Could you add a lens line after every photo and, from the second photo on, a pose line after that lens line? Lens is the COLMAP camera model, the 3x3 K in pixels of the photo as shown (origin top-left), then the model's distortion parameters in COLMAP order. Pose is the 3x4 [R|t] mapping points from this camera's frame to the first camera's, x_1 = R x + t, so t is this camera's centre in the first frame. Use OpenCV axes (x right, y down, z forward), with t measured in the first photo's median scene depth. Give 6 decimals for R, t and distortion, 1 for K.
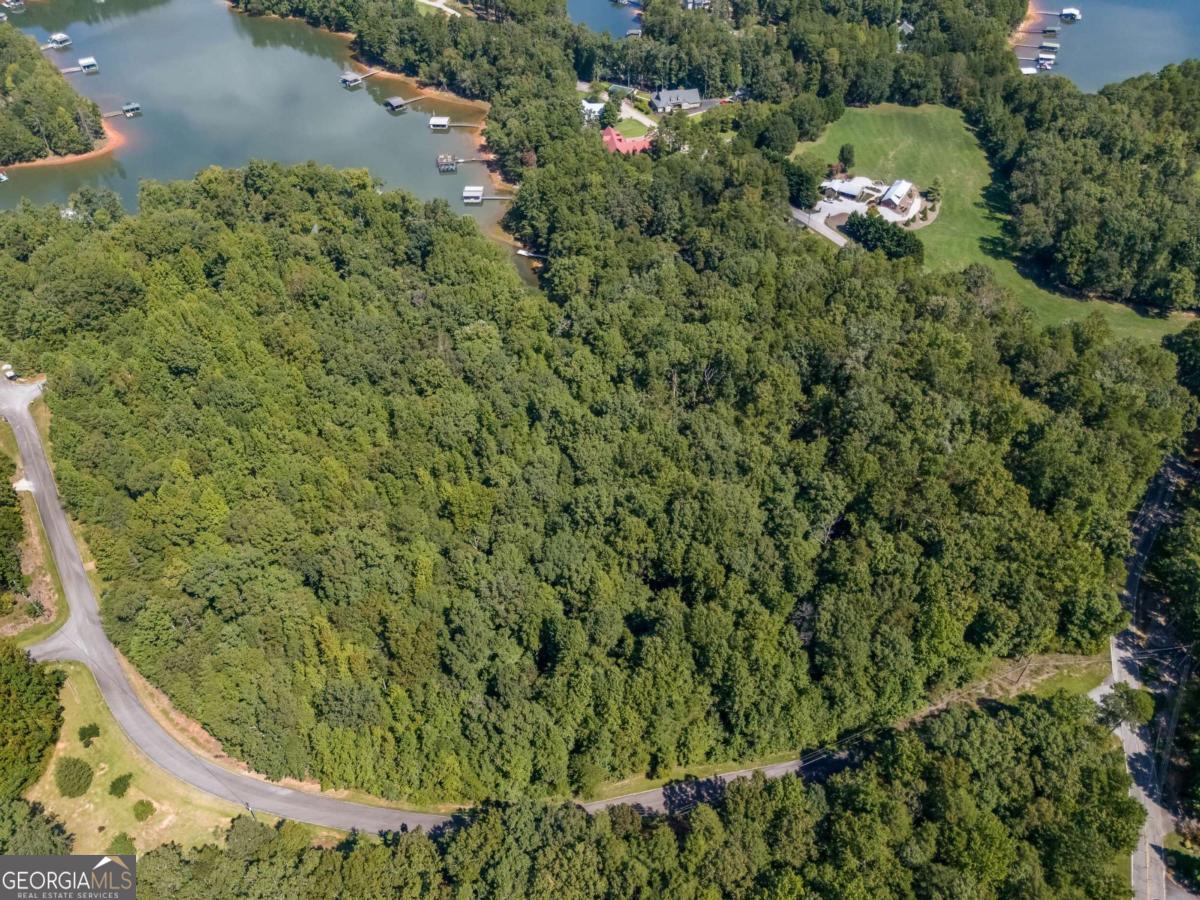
lens RADIAL K [[878.9, 0, 599.9], [0, 878.9, 457.3], [0, 0, 1]] dist [0.069644, -0.065377]
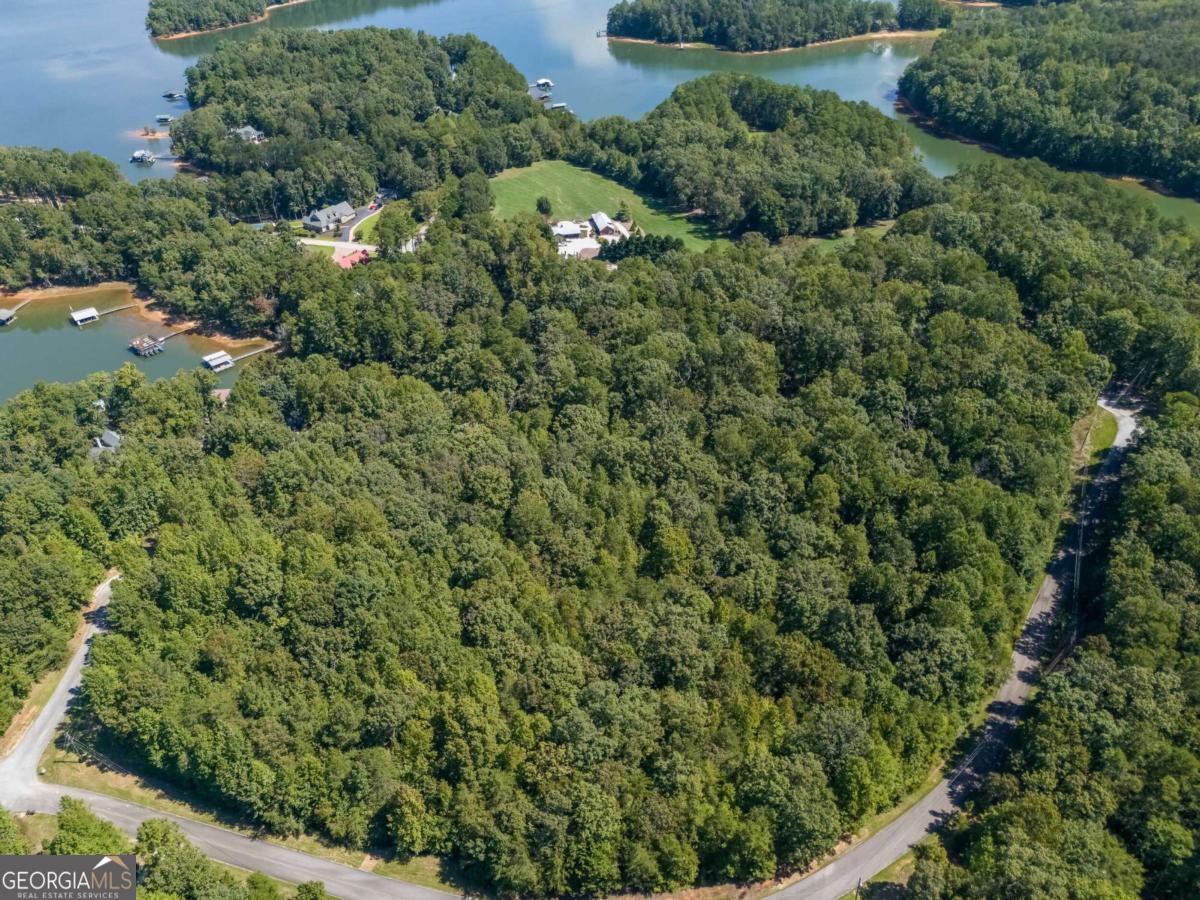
lens RADIAL K [[878.9, 0, 599.9], [0, 878.9, 457.3], [0, 0, 1]] dist [0.069644, -0.065377]
pose [[0.732899, -0.412650, 0.540906, -0.427143], [0.482786, 0.875629, 0.013857, -0.054489], [-0.479351, 0.250986, 0.840969, 0.134352]]
